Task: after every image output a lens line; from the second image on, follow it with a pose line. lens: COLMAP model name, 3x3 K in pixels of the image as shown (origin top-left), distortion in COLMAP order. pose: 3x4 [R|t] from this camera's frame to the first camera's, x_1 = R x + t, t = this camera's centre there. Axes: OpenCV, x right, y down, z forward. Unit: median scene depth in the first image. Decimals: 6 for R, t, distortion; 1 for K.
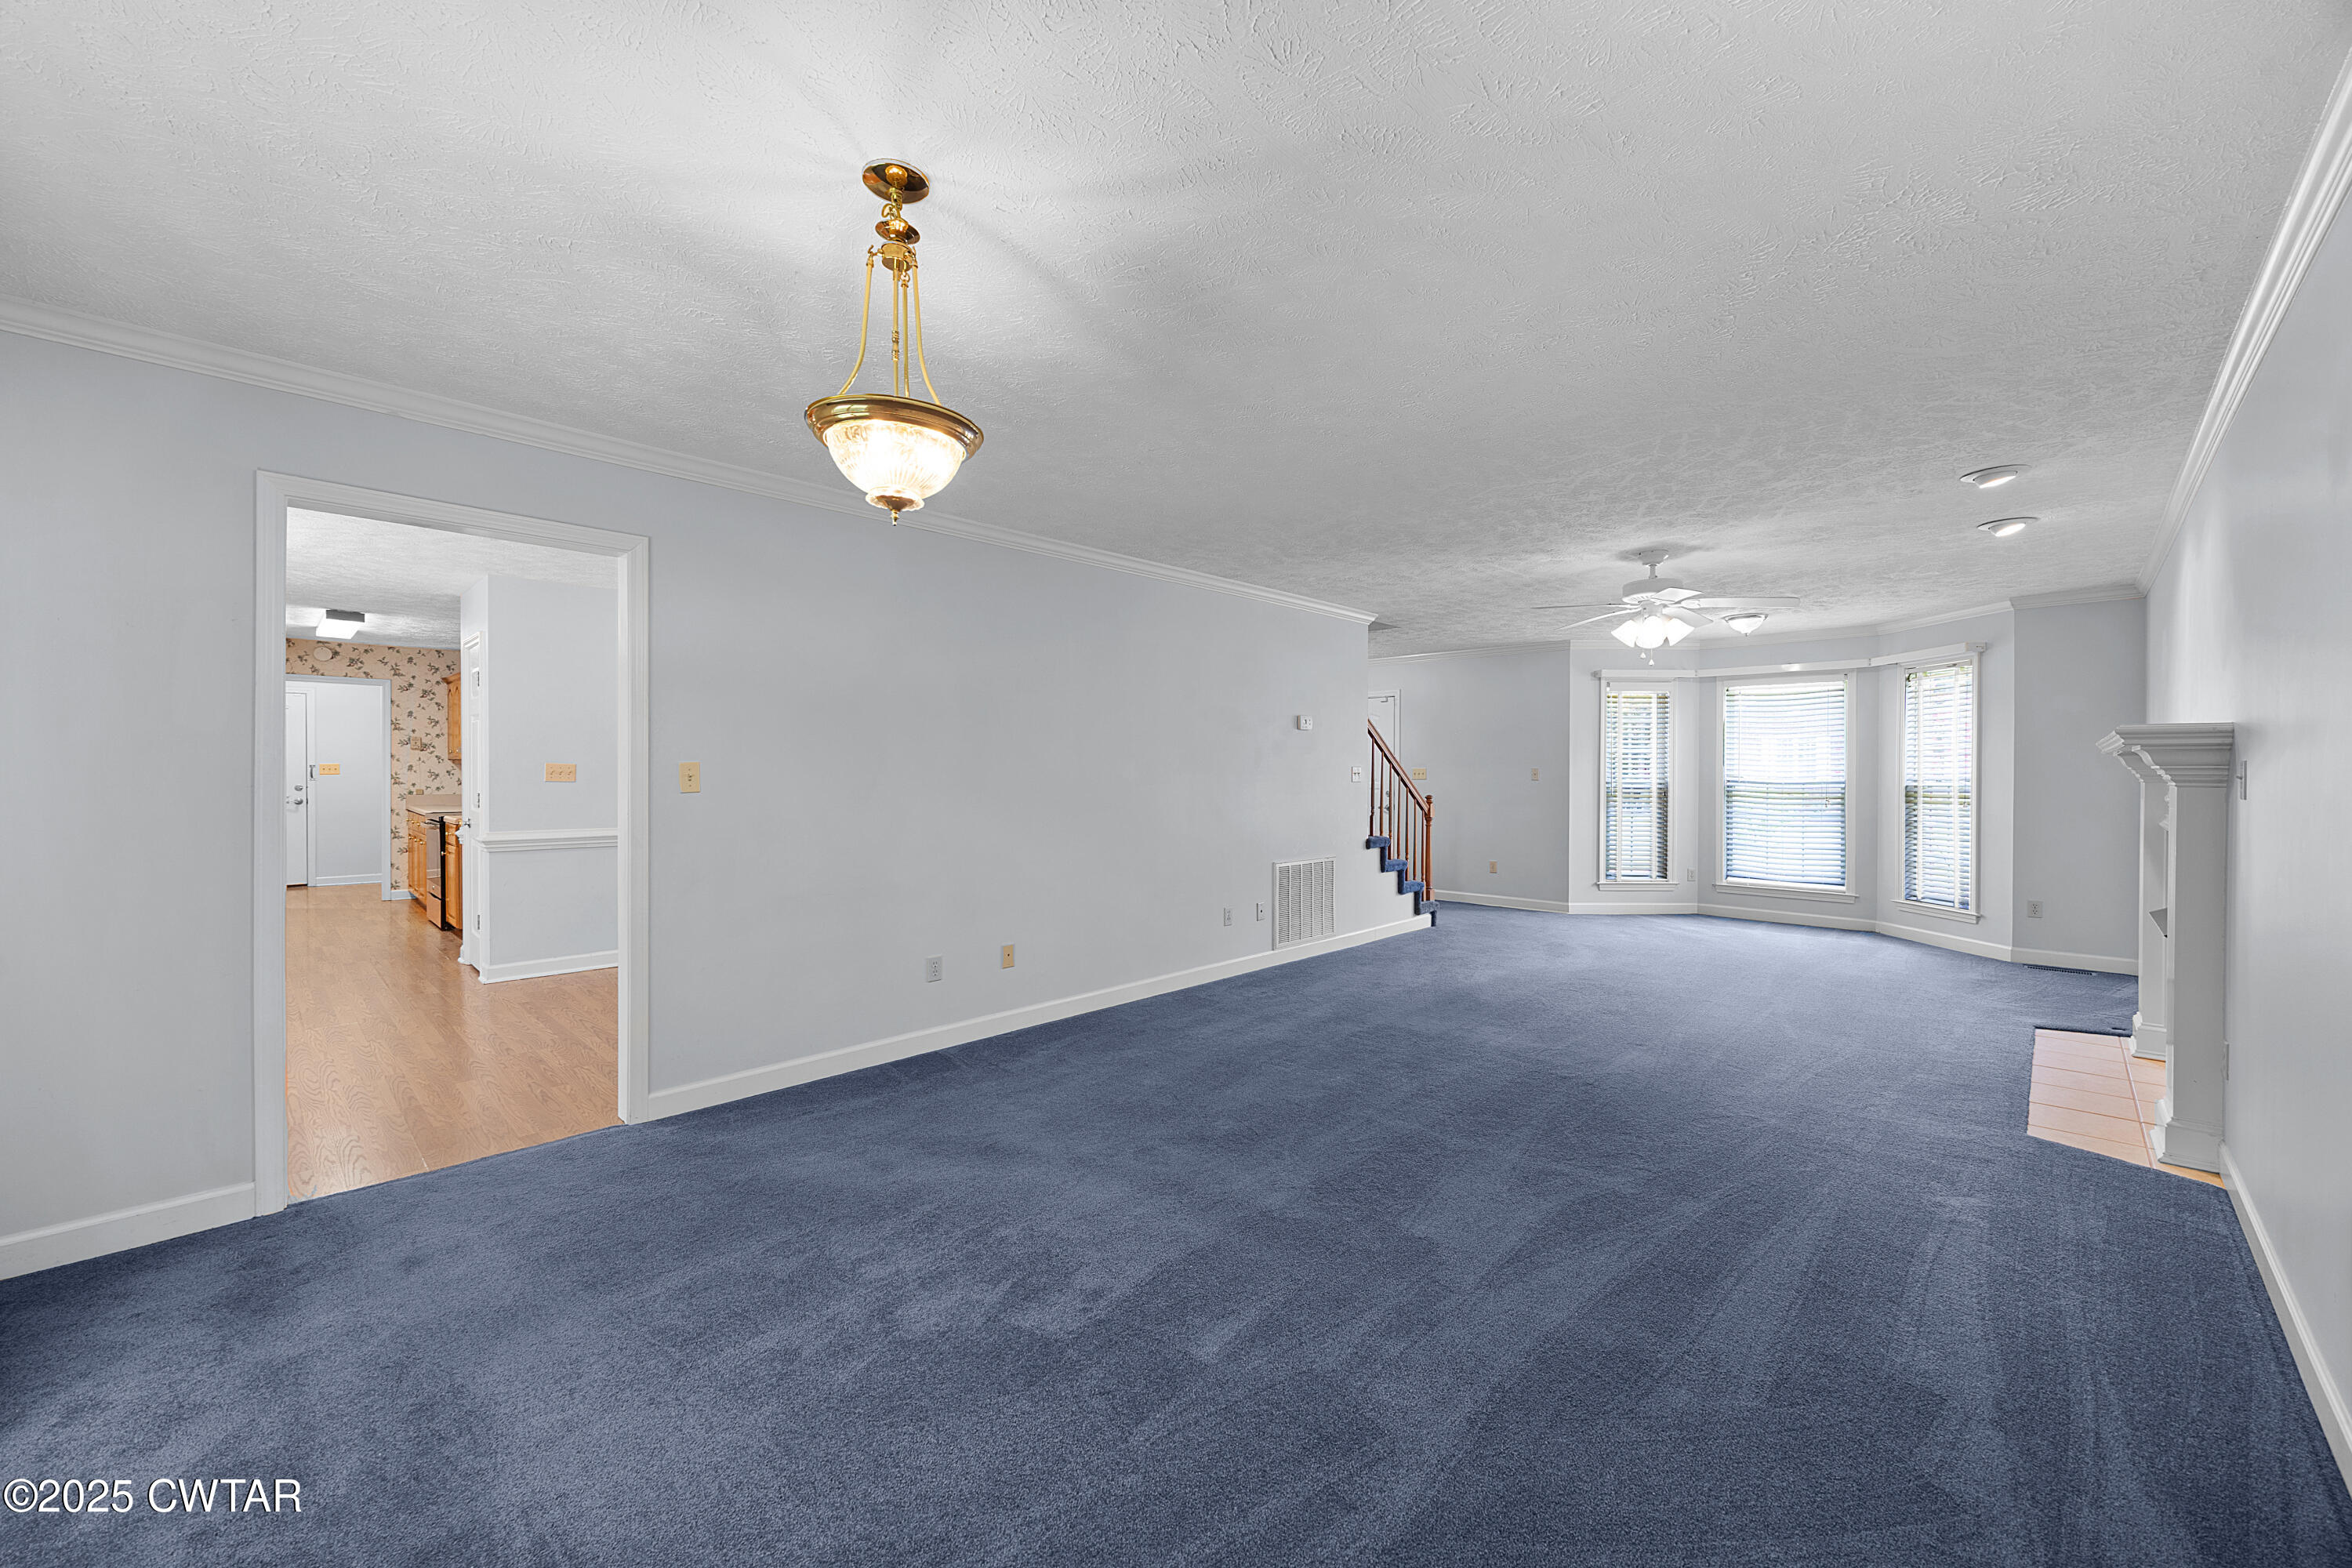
lens RADIAL K [[918.6, 0, 1180.9], [0, 918.6, 780.2], [0, 0, 1]] dist [0.001393, 0.000082]
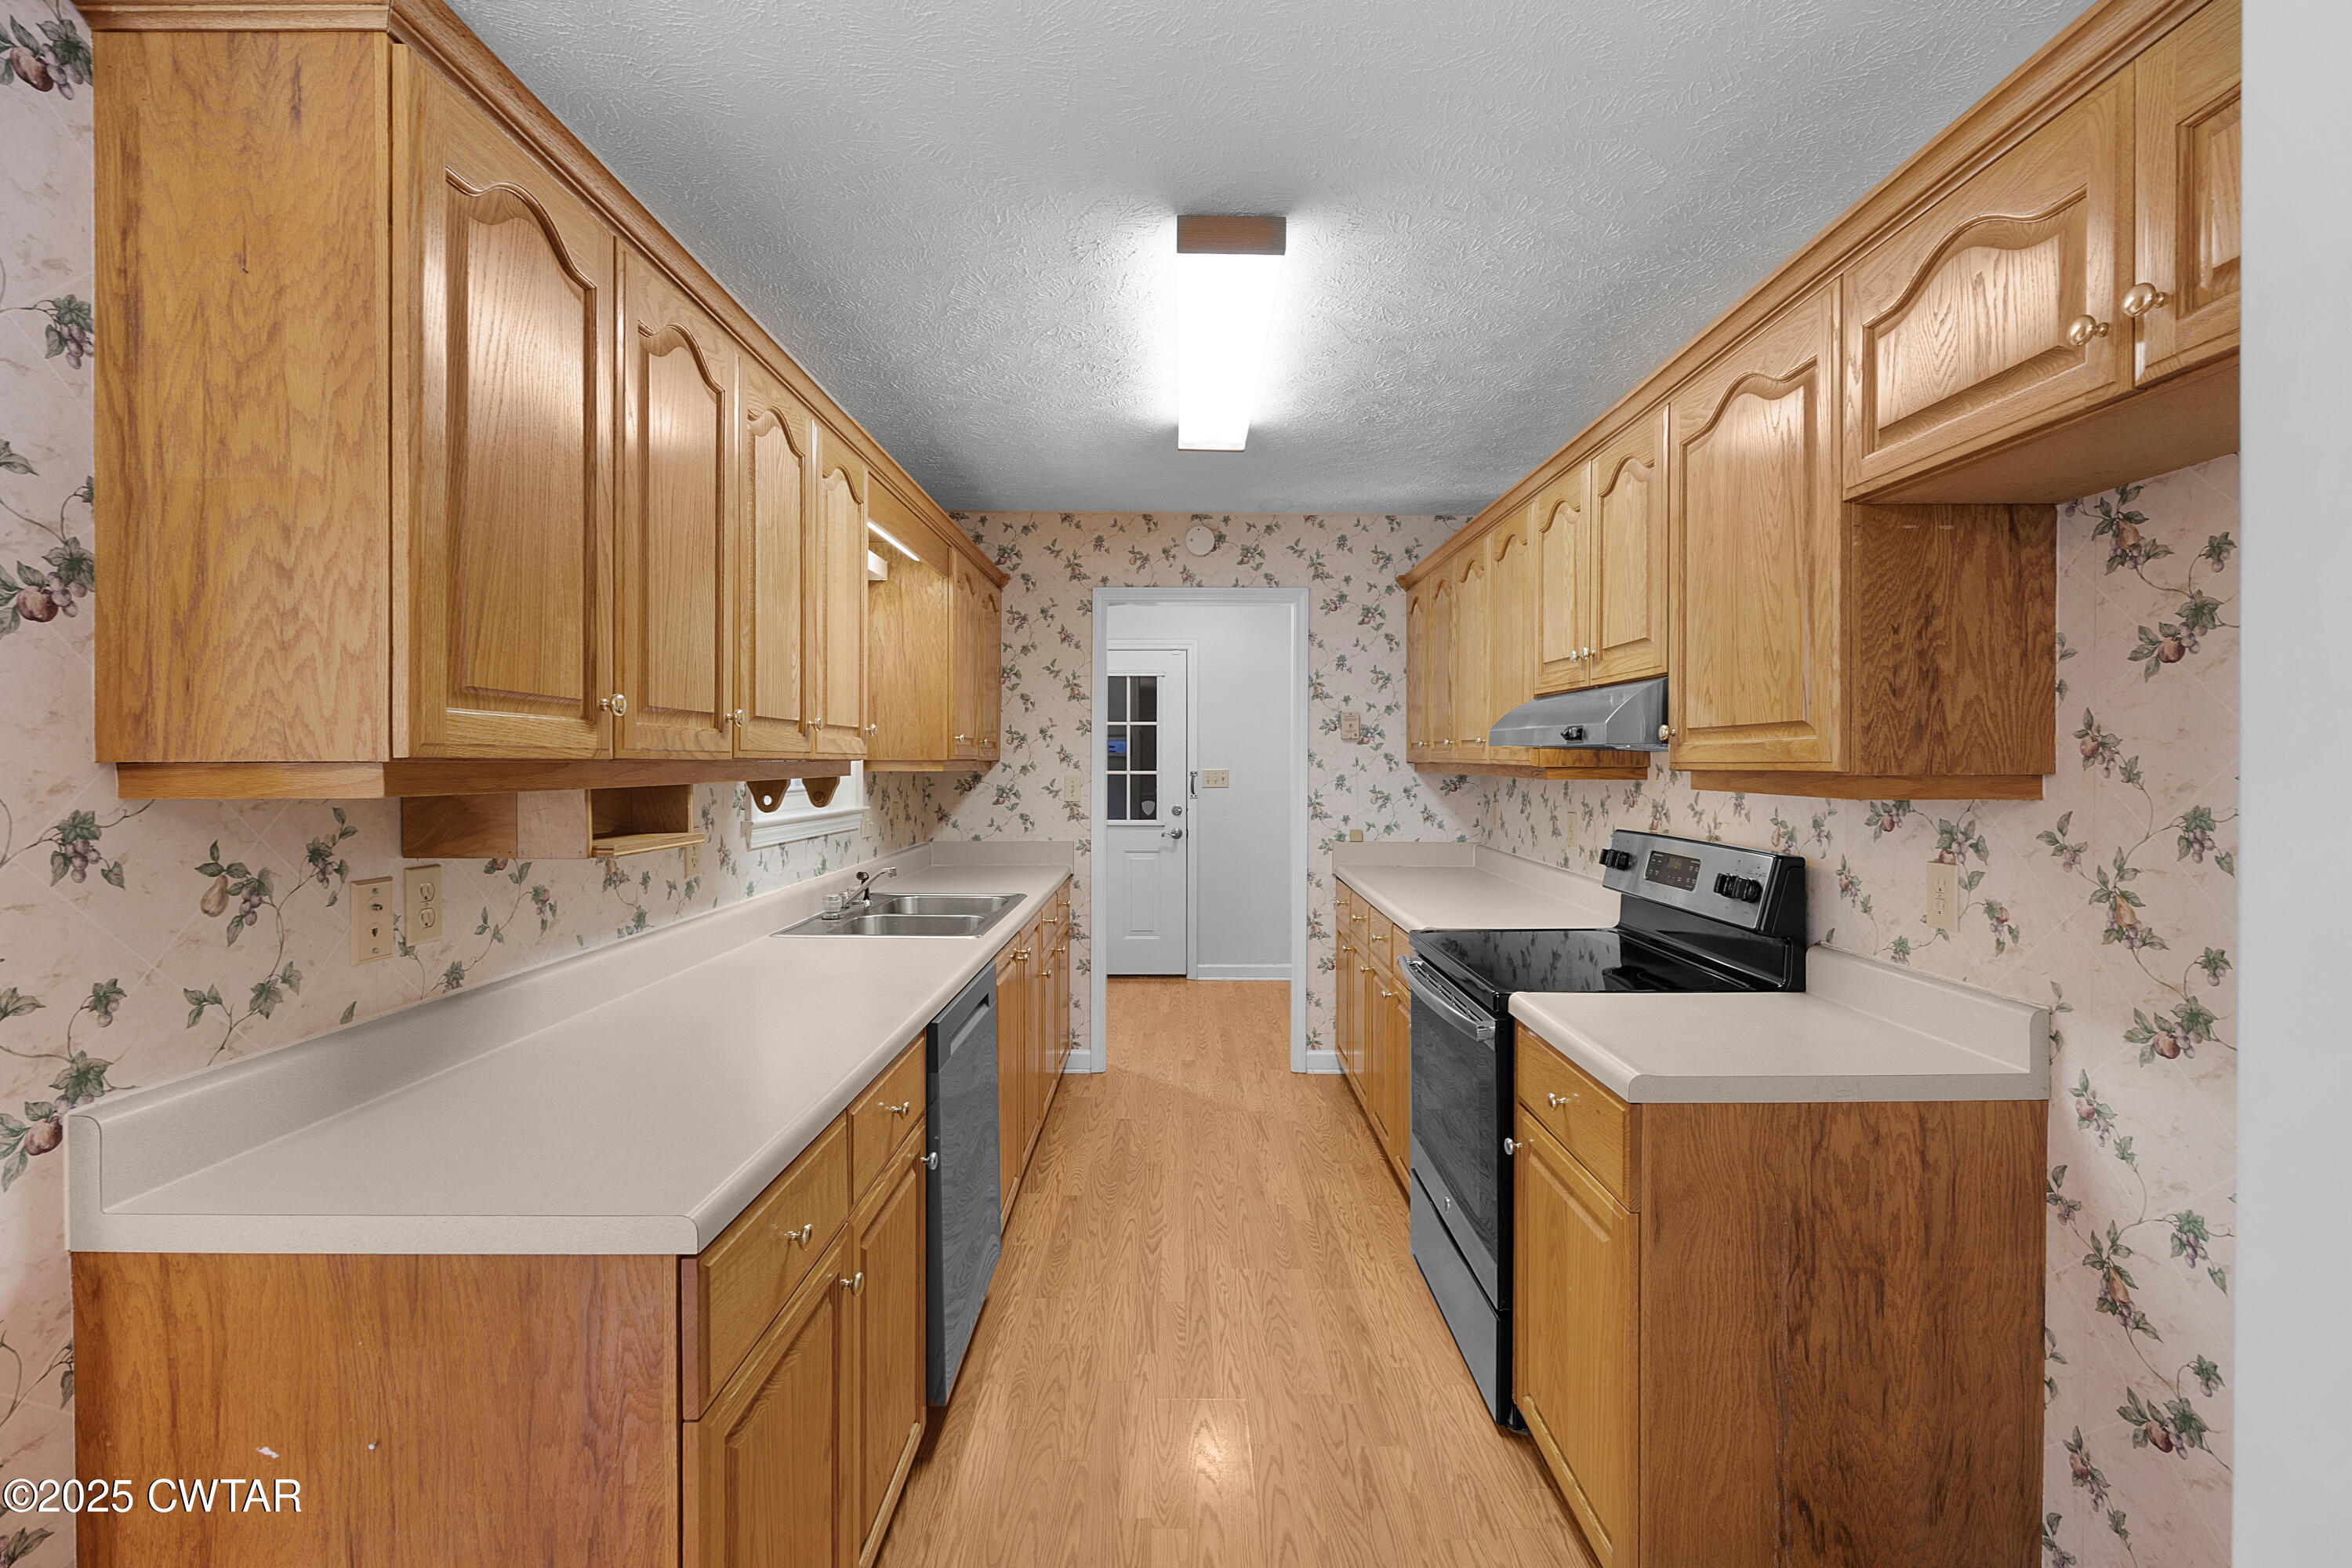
lens RADIAL K [[1024.6, 0, 1175.9], [0, 1024.6, 771.5], [0, 0, 1]] dist [-0.000002, 0.000002]
pose [[0.693321, 0.005936, -0.720604, -0.530903], [-0.006850, 0.999975, 0.001646, -0.018683], [0.720596, 0.003795, 0.693345, 0.592587]]
